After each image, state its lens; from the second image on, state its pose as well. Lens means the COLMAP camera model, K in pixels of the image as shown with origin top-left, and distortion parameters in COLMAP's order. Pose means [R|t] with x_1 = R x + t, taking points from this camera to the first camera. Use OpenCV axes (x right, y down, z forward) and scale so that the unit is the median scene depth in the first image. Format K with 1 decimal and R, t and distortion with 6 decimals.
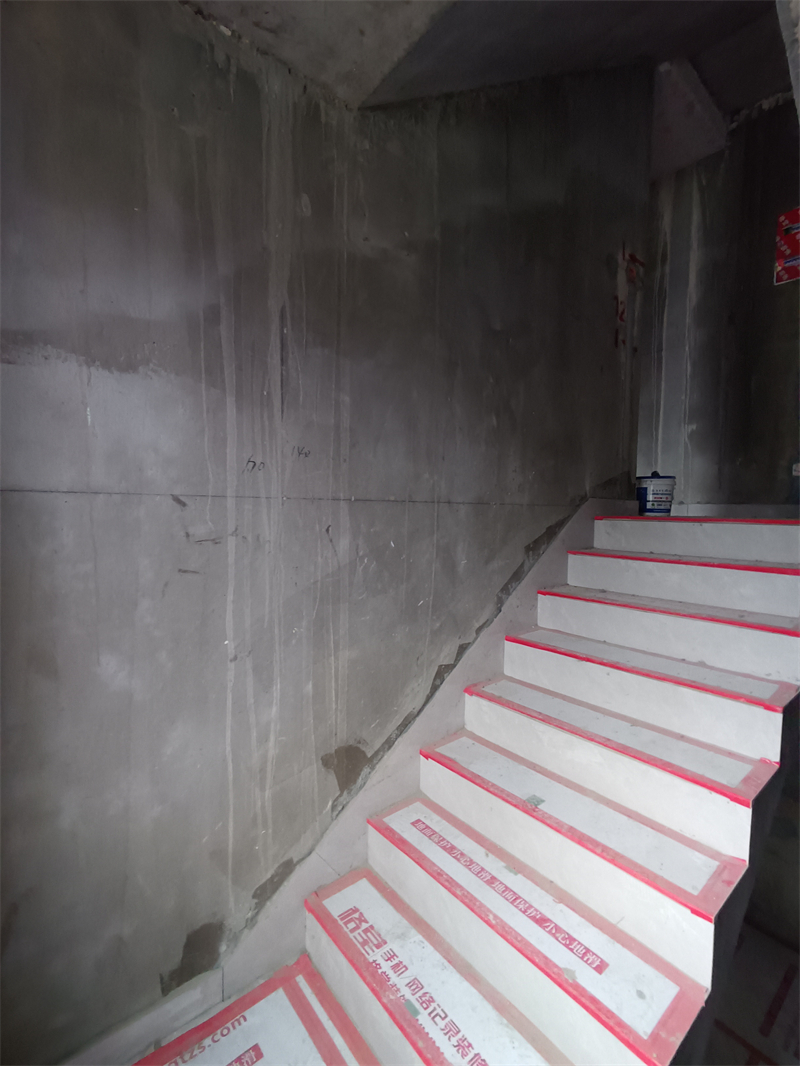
lens RADIAL K [[492.1, 0, 399.7], [0, 492.1, 536.5], [0, 0, 1]] dist [-0.005732, 0.003248]
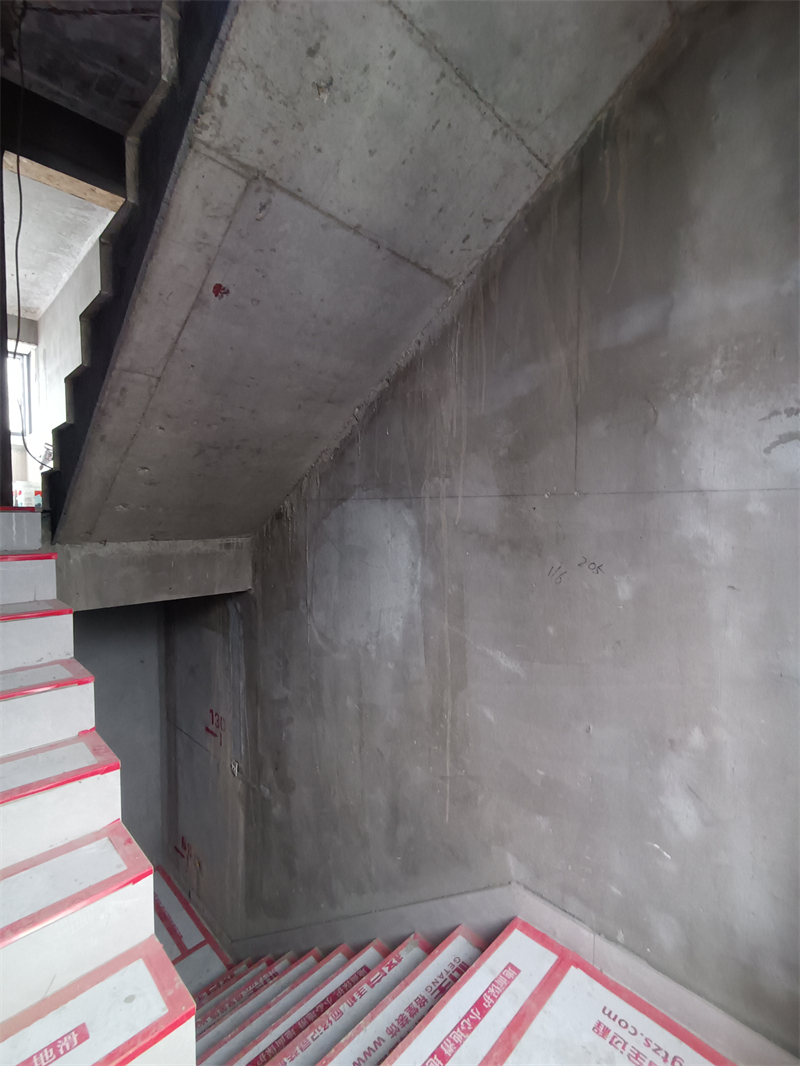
lens RADIAL K [[492.1, 0, 407.4], [0, 492.1, 537.7], [0, 0, 1]] dist [-0.005732, 0.003248]
pose [[-0.115877, -0.065349, 0.991111, -0.281551], [0.047768, 0.996312, 0.071277, -0.002103], [-0.992114, 0.055603, -0.112328, 0.320066]]
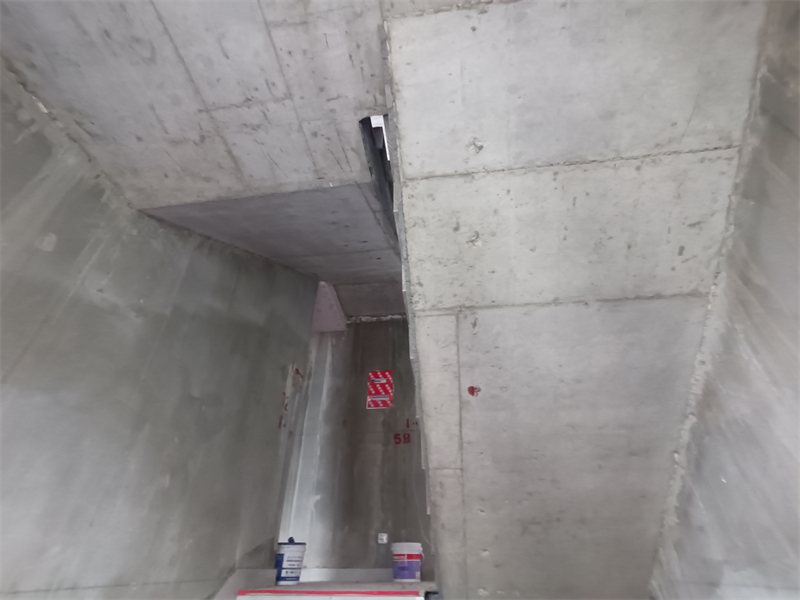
lens RADIAL K [[369.3, 0, 396.9], [0, 369.3, 303.2], [0, 0, 1]] dist [-0.005732, 0.003248]
pose [[0.727054, 0.385134, 0.568387, -0.041253], [0.053367, 0.793648, -0.606032, -0.050306], [-0.684503, 0.470951, 0.556472, 0.101584]]
